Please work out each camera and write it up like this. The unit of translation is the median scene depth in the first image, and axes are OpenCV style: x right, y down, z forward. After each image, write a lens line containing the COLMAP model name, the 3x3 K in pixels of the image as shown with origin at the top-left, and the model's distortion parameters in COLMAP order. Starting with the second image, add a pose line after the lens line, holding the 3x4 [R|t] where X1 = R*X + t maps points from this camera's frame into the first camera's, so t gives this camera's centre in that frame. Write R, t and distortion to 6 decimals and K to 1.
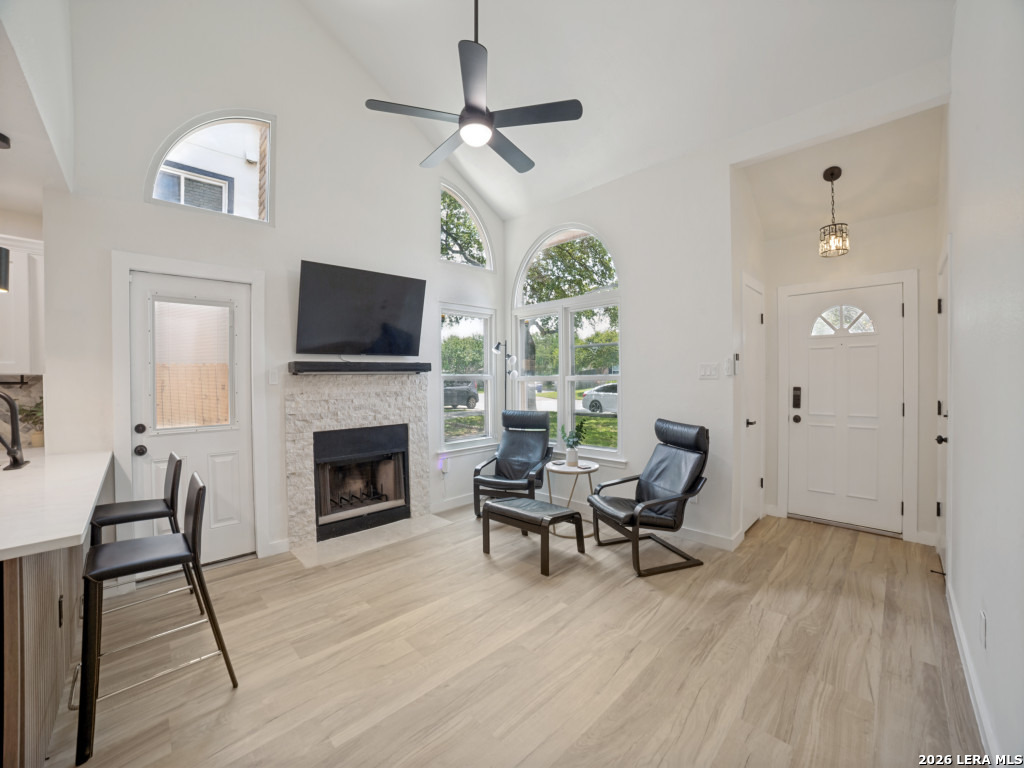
lens RADIAL K [[410.8, 0, 510.7], [0, 410.8, 385.1], [0, 0, 1]] dist [-0.106608, 0.035286]
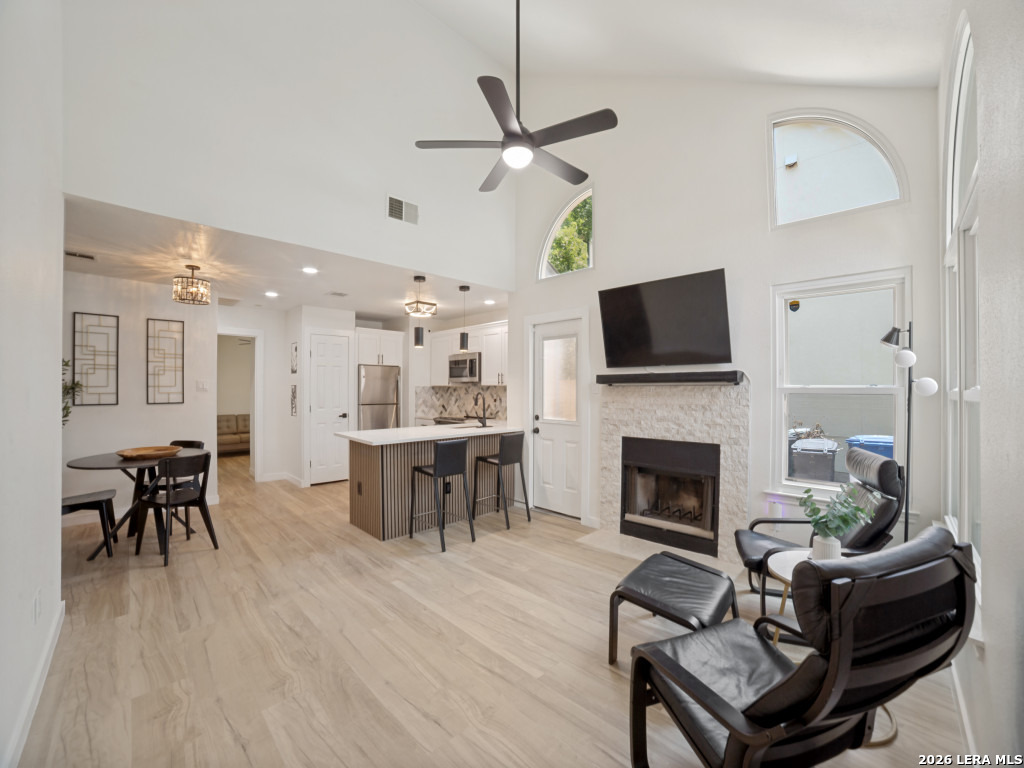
lens RADIAL K [[410.8, 0, 510.7], [0, 410.8, 385.1], [0, 0, 1]] dist [-0.106608, 0.035286]
pose [[0.012742, 0.000168, -0.999919, 0.692167], [-0.019431, 0.999811, -0.000080, -0.023010], [0.999730, 0.019430, 0.012743, 0.696231]]
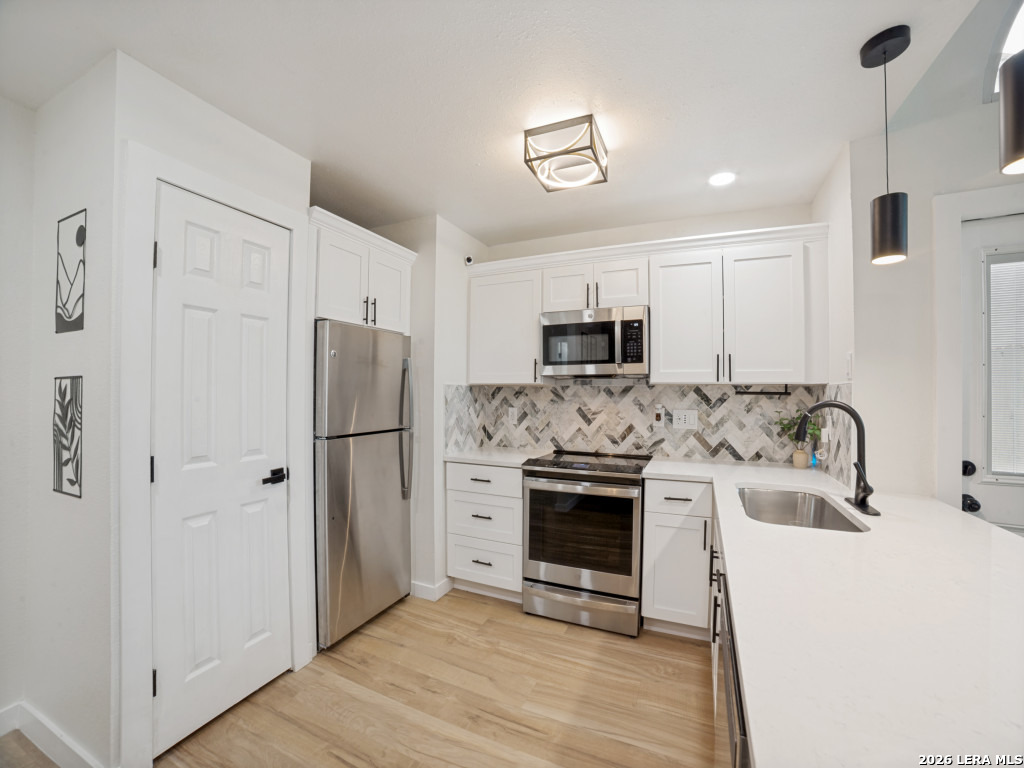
lens RADIAL K [[416.8, 0, 514.9], [0, 416.8, 384.6], [0, 0, 1]] dist [-0.110096, 0.037587]
pose [[0.366617, -0.004085, -0.930363, -0.527548], [-0.022263, 0.999665, -0.013163, 0.000303], [0.930106, 0.025538, 0.366403, 0.053867]]
